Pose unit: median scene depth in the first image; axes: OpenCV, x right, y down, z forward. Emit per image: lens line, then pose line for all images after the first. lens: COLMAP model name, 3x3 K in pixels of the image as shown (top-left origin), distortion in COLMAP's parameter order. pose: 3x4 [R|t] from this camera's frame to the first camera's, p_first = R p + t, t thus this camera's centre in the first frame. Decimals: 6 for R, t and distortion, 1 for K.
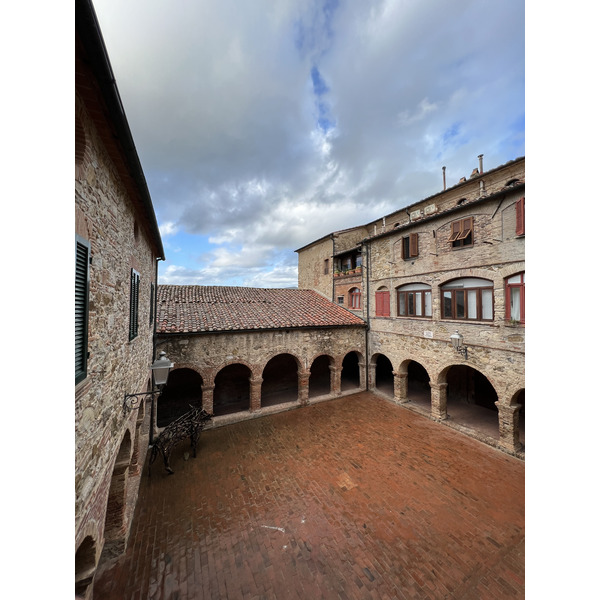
lens RADIAL K [[237.6, 0, 298.9], [0, 237.6, 298.1], [0, 0, 1]] dist [-0.002067, -0.000037]
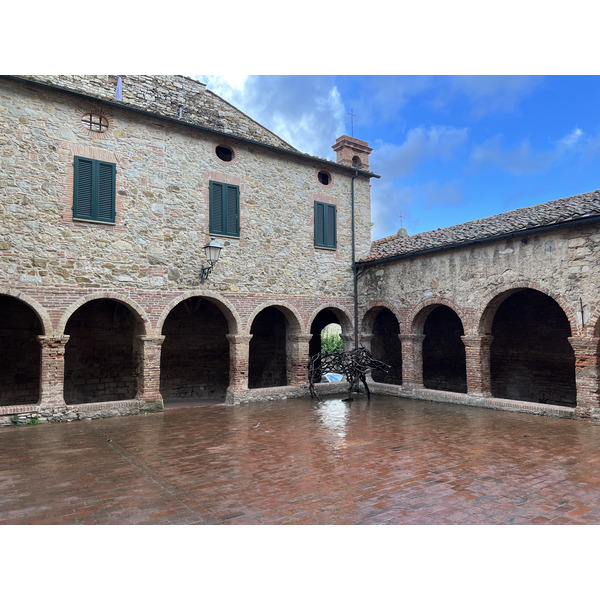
lens RADIAL K [[443.7, 0, 296.2], [0, 443.7, 302.6], [0, 0, 1]] dist [0.038417, -0.050312]
pose [[0.151710, -0.060418, -0.986577, 0.785832], [0.039705, 0.997697, -0.054993, 0.313093], [0.987627, -0.030829, 0.153760, 0.460232]]
